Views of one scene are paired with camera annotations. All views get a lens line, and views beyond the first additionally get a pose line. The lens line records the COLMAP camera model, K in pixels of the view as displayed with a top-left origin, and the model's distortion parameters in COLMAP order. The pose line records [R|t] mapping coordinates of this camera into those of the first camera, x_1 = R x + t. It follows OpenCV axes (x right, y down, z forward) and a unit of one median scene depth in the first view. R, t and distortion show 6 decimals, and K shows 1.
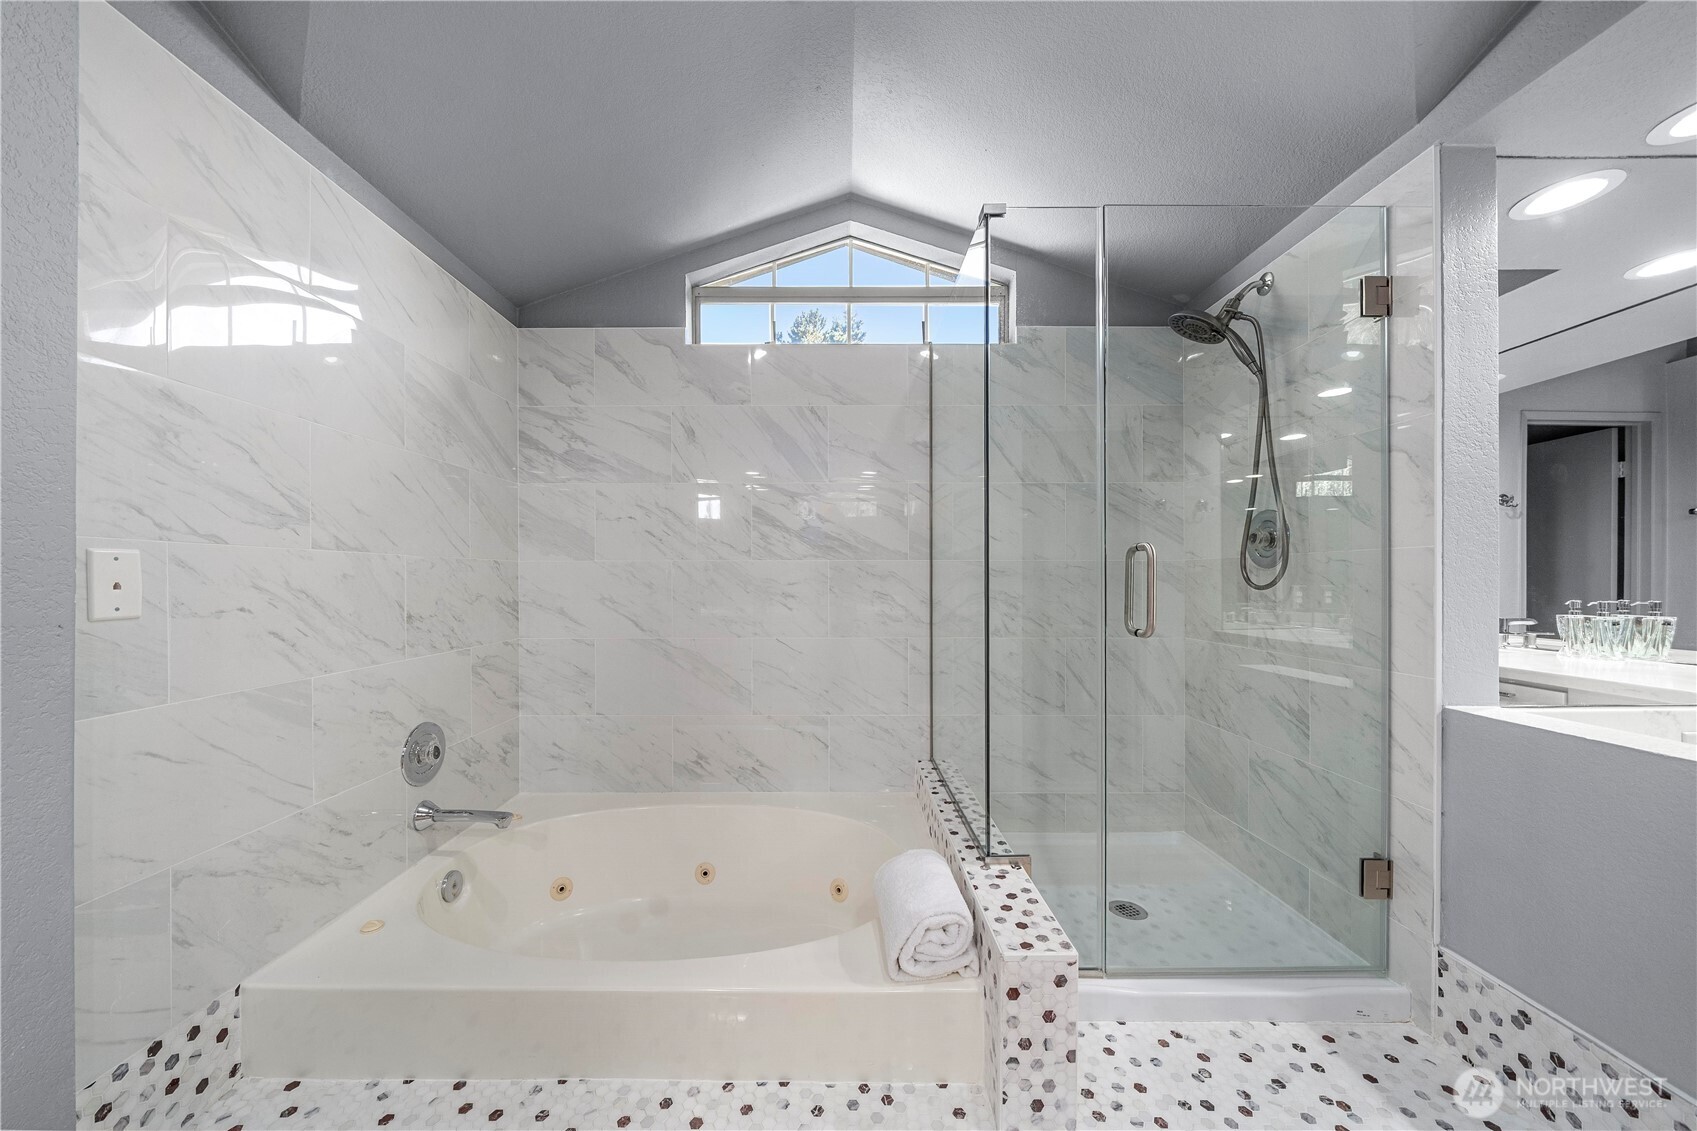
lens RADIAL K [[584.0, 0, 847.2], [0, 584.0, 580.7], [0, 0, 1]] dist [-0.001167, -0.000453]
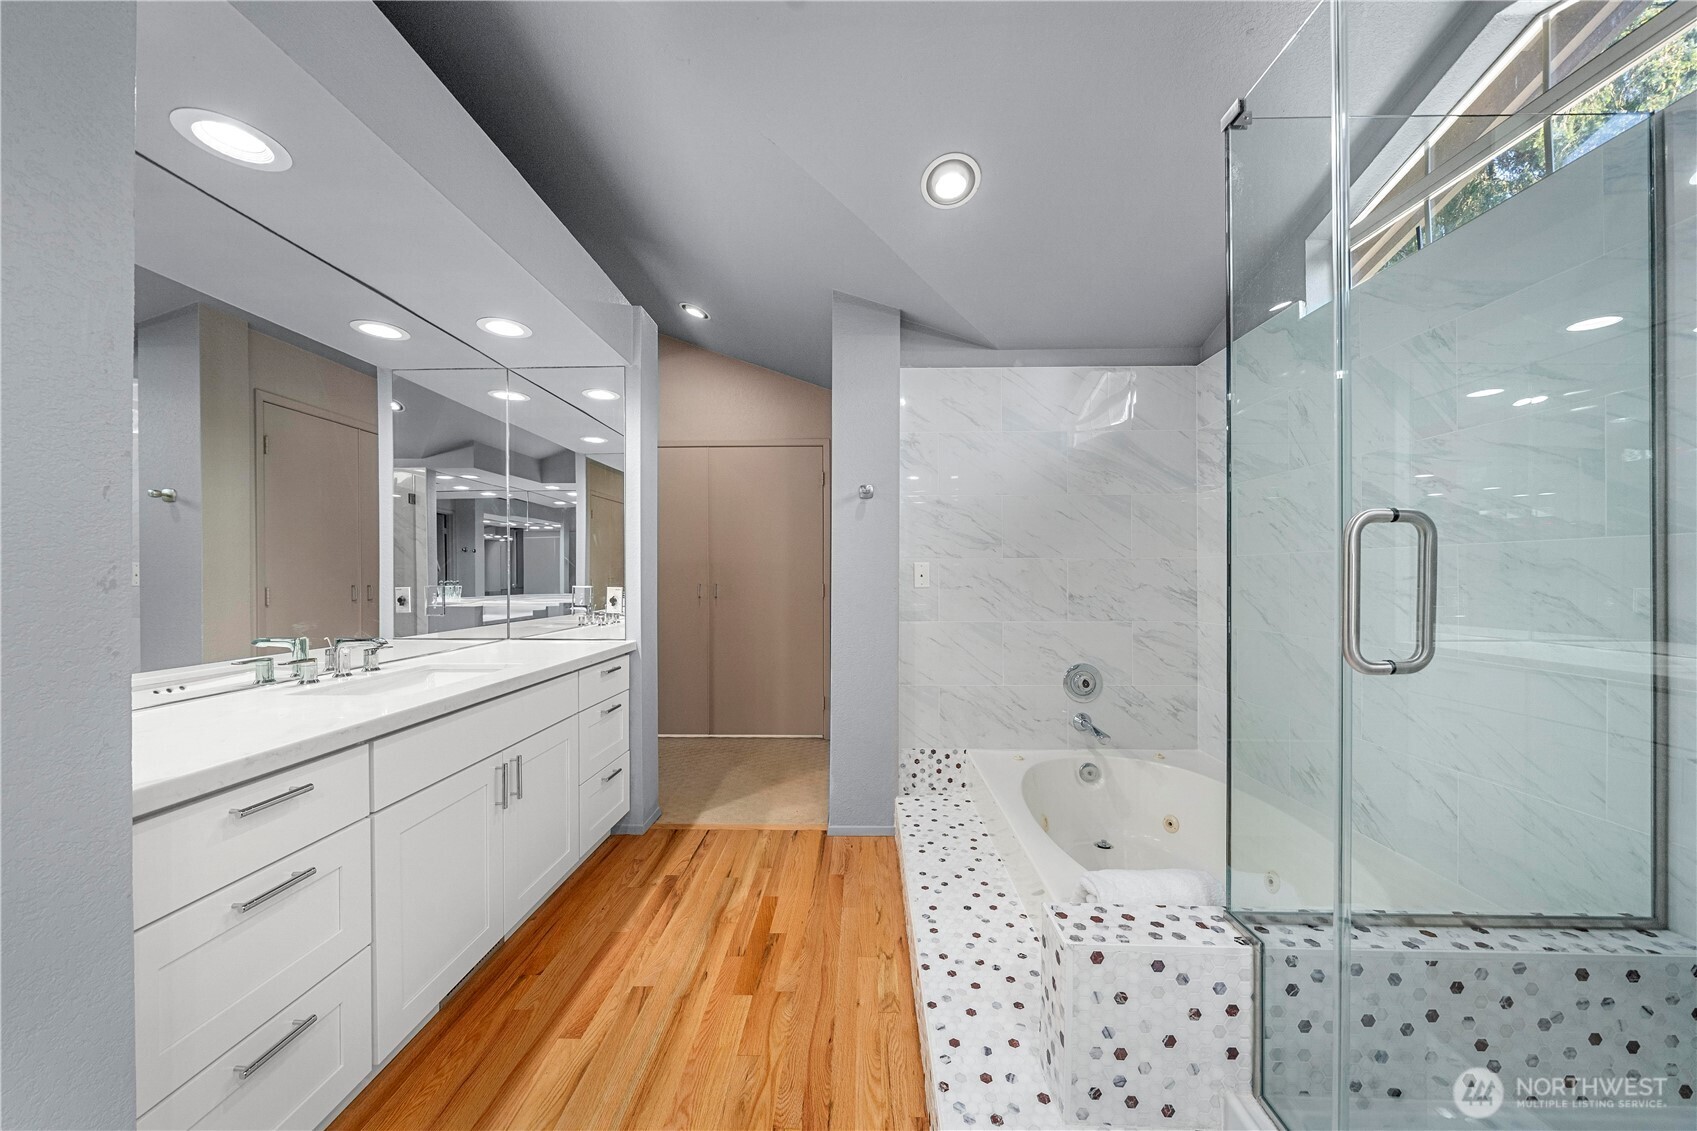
lens RADIAL K [[584.0, 0, 849.2], [0, 584.0, 572.1], [0, 0, 1]] dist [-0.001167, -0.000453]
pose [[-0.013072, -0.001221, -0.999914, 1.059545], [0.000190, 0.999999, -0.001223, -0.003818], [0.999915, -0.000206, -0.013072, 0.475977]]
